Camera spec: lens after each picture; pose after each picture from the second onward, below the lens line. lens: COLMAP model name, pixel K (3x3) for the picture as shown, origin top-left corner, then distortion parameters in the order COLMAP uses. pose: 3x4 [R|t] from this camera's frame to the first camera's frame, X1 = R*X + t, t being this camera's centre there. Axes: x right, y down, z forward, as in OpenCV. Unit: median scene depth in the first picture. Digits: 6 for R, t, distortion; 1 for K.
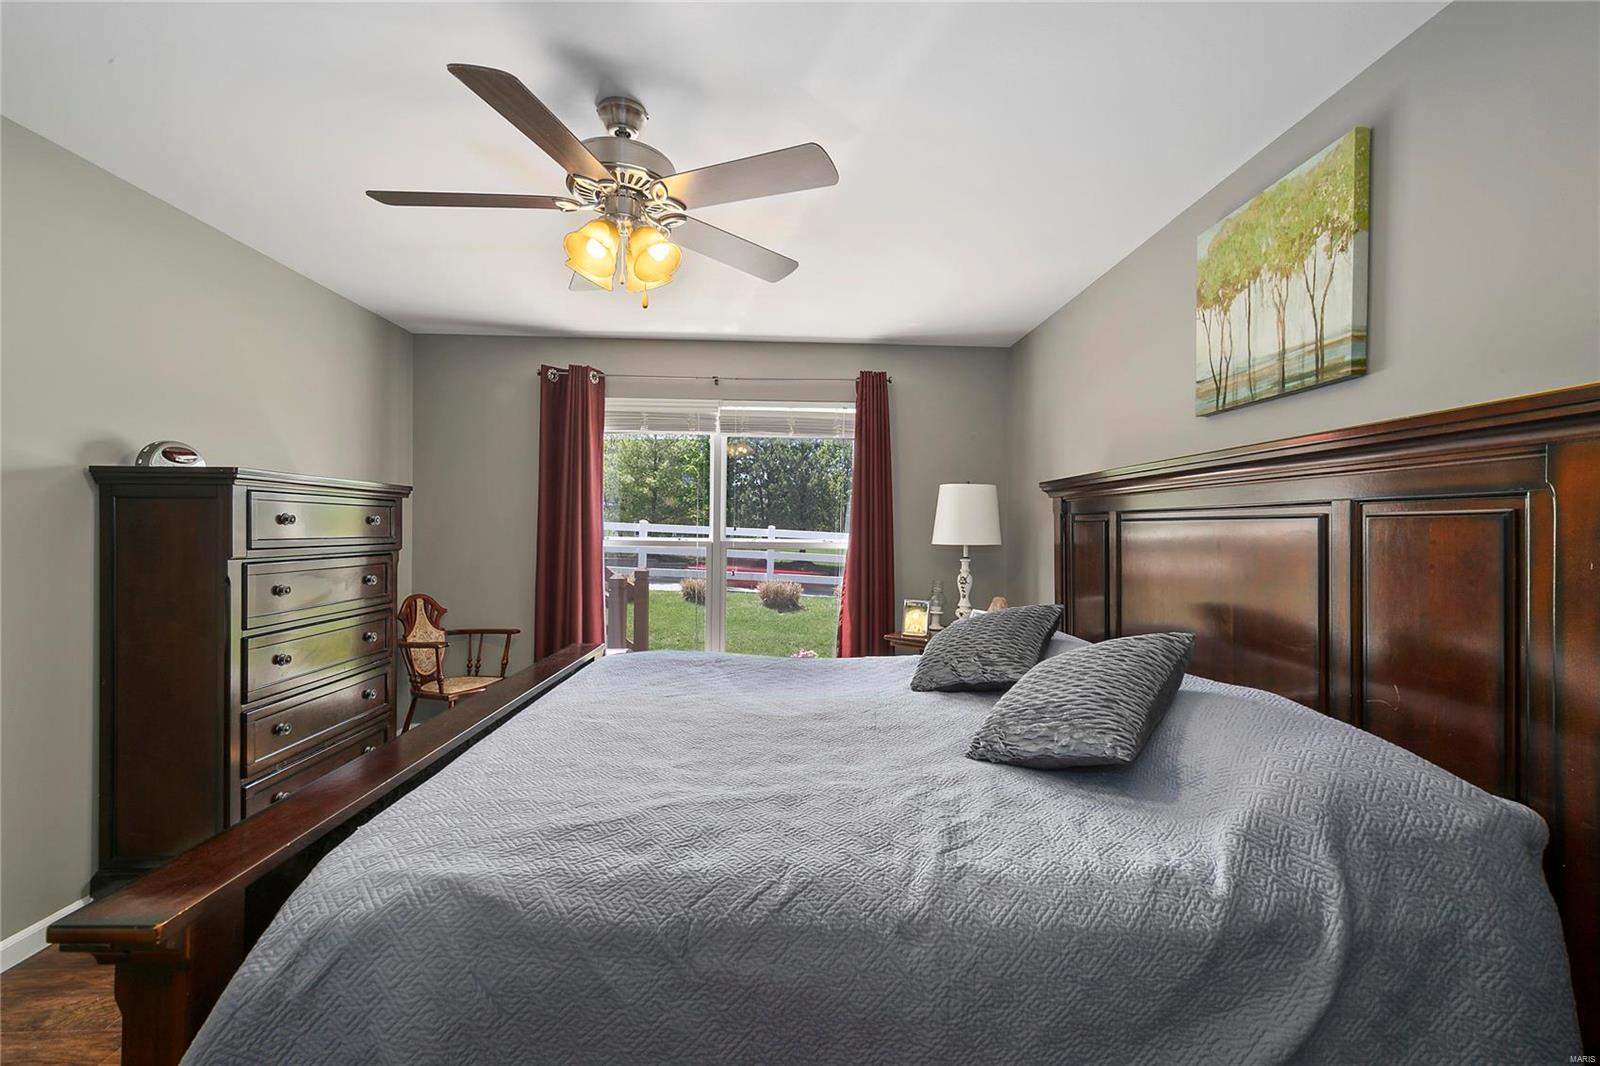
lens RADIAL K [[649.4, 0, 805.4], [0, 649.4, 527.7], [0, 0, 1]] dist [0.003849, -0.000108]
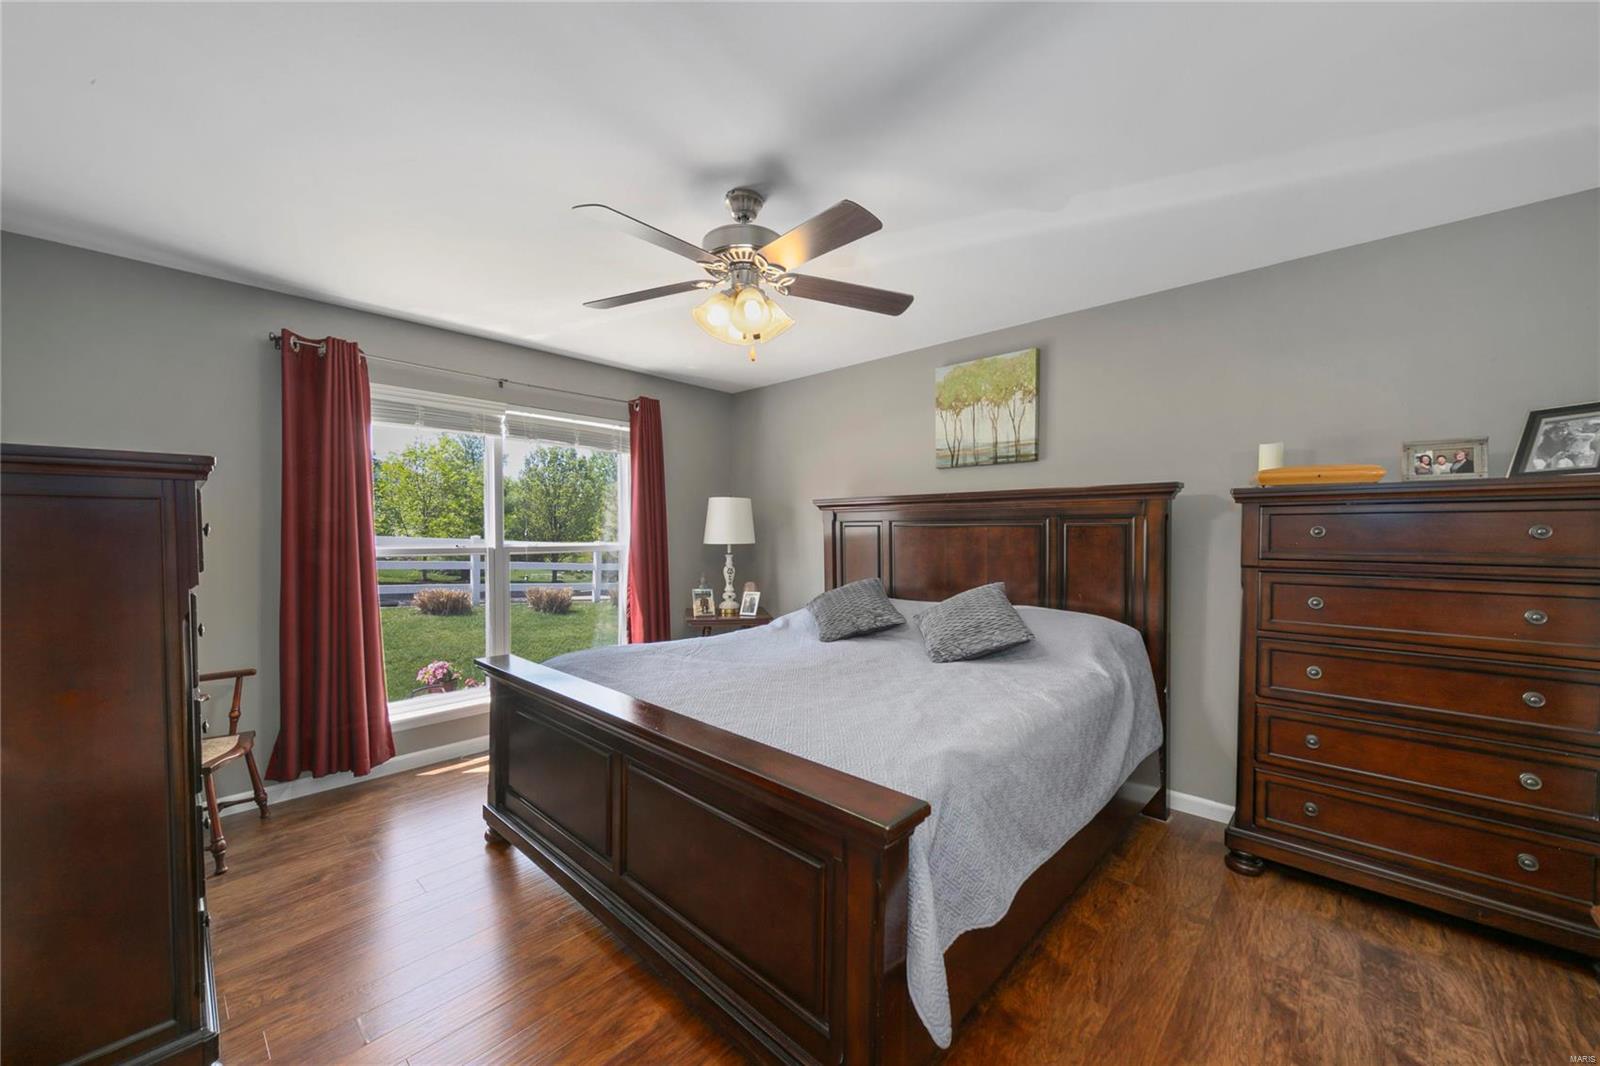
lens RADIAL K [[584.5, 0, 802.1], [0, 584.5, 538.1], [0, 0, 1]] dist [0.003081, -0.000332]
pose [[0.715065, -0.018447, 0.698815, -0.819774], [0.008203, 0.999804, 0.017999, -0.009394], [-0.699010, -0.007138, 0.715076, 0.097446]]
